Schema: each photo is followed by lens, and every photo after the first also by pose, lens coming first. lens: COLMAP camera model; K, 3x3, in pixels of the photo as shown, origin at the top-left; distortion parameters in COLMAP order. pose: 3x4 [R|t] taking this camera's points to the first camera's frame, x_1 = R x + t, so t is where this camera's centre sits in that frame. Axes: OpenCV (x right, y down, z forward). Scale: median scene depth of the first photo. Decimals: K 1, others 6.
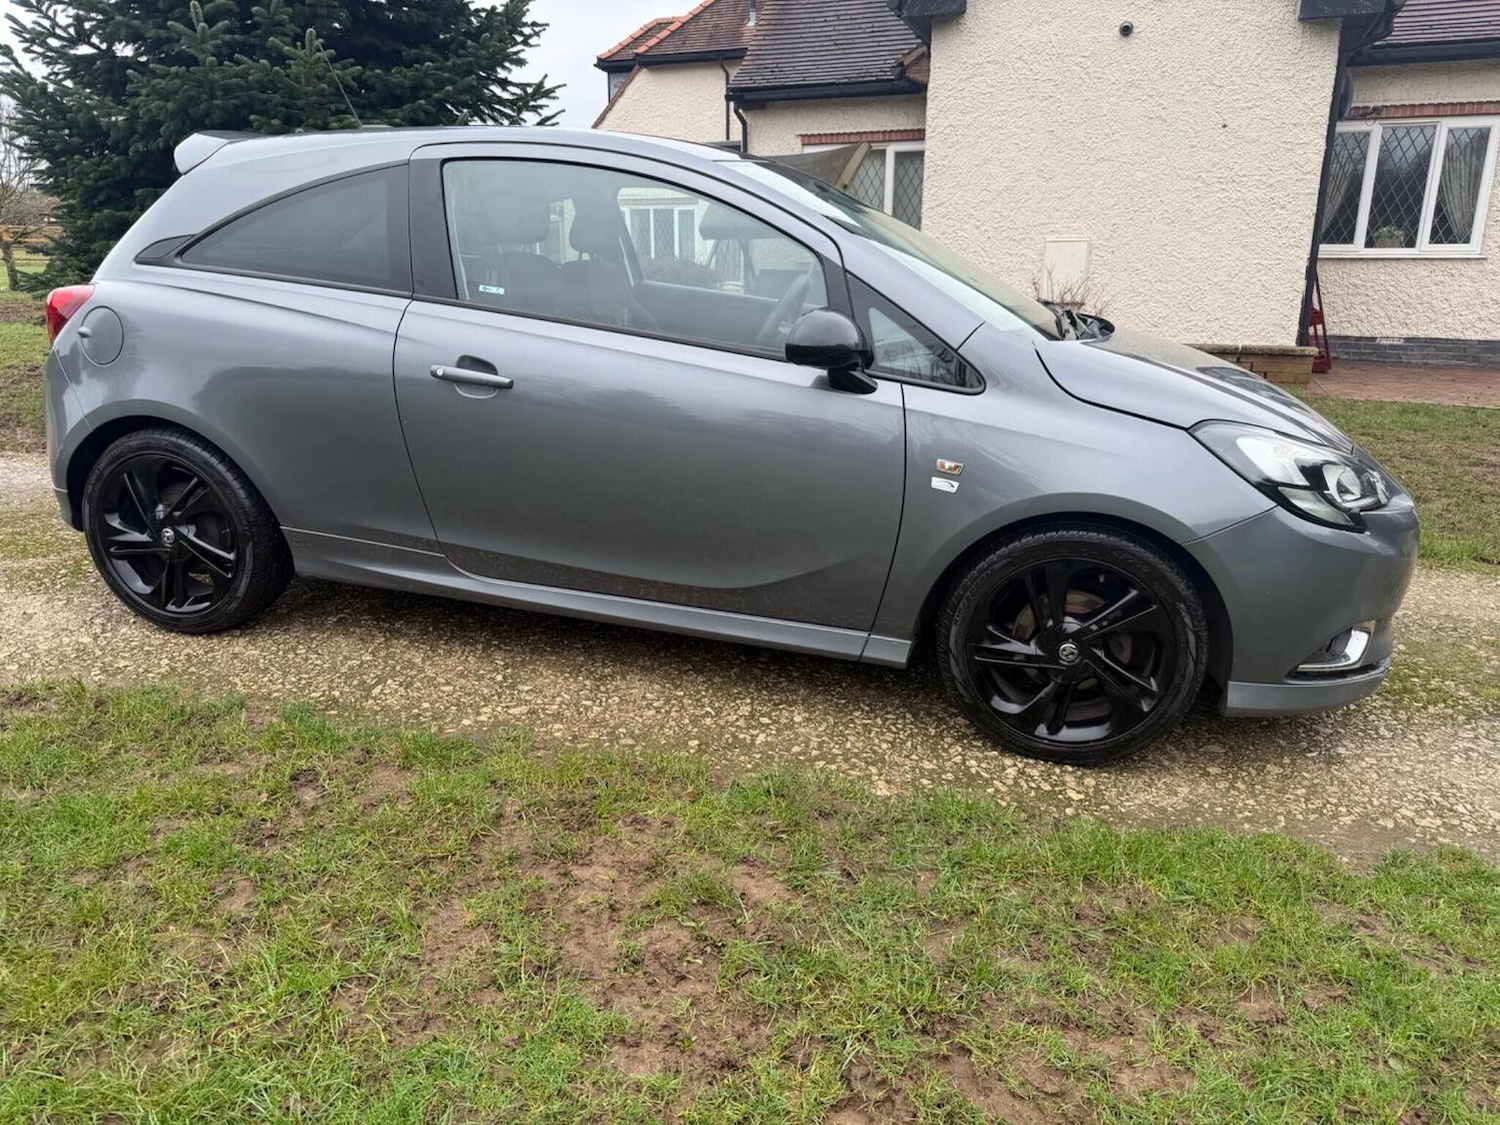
lens RADIAL K [[1083.0, 0, 750.7], [0, 1083.0, 565.2], [0, 0, 1]] dist [0.023981, -0.023178]
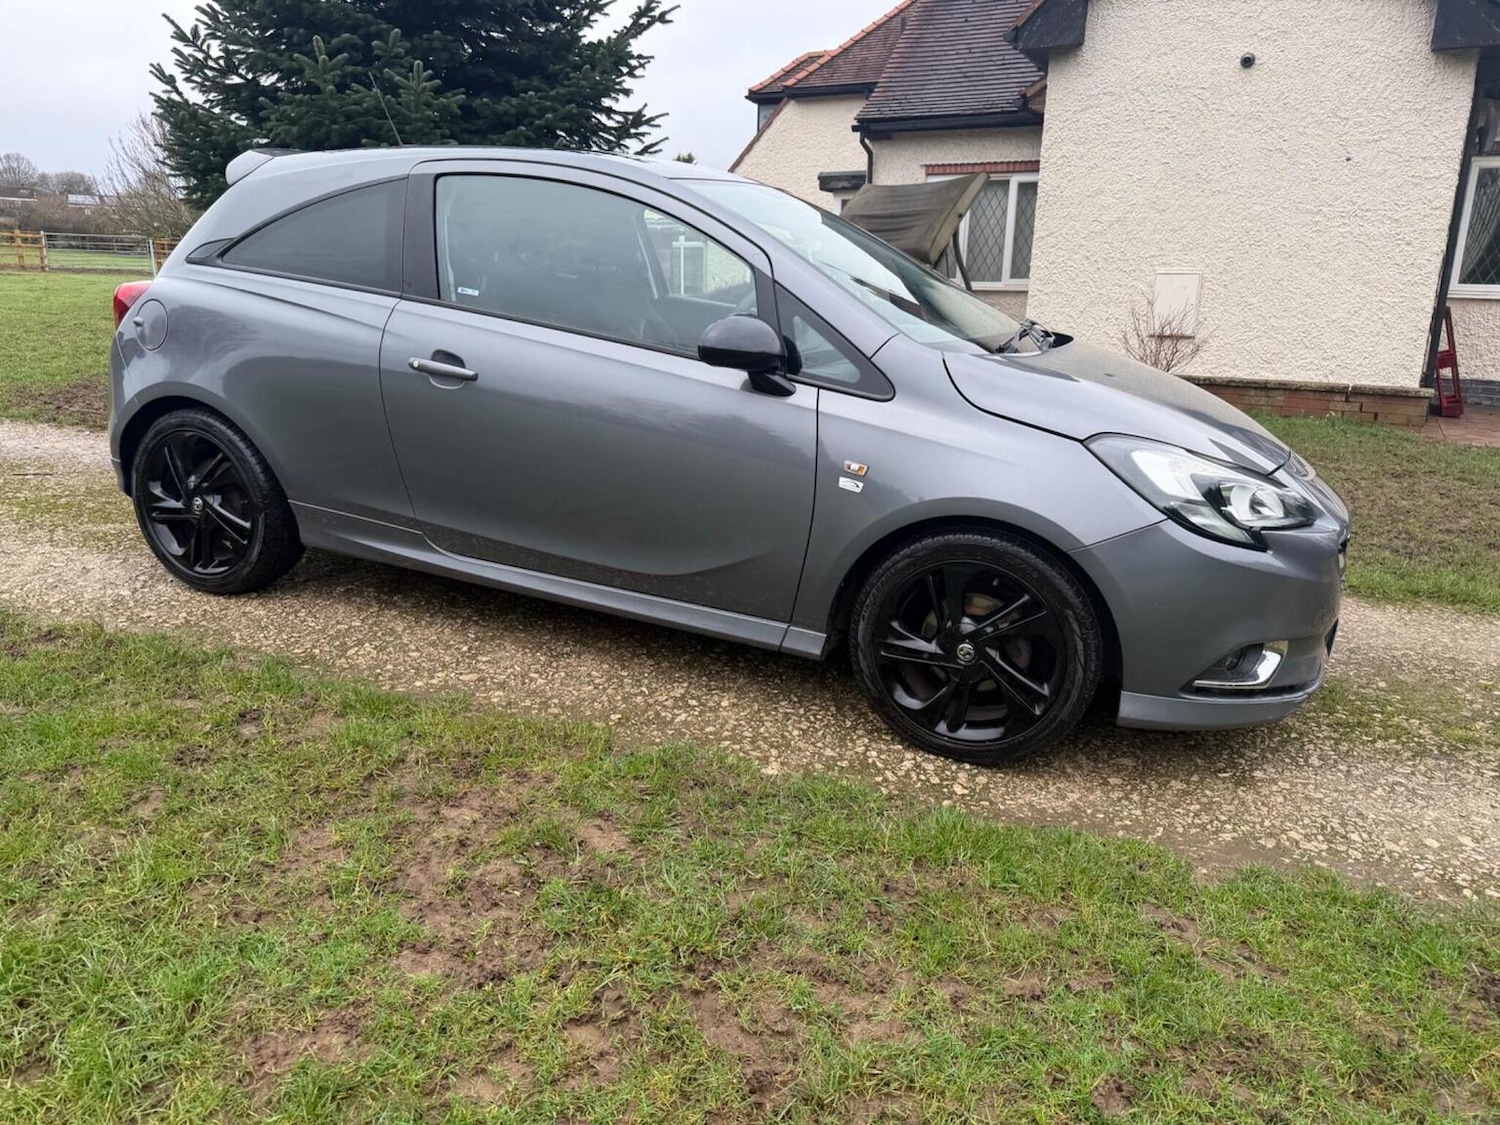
lens RADIAL K [[1083.0, 0, 766.0], [0, 1083.0, 562.3], [0, 0, 1]] dist [0.023981, -0.023178]
pose [[0.990764, 0.055678, -0.123636, 0.206490], [-0.059066, 0.997968, -0.023906, 0.027536], [0.122054, 0.030988, 0.992040, -0.045026]]
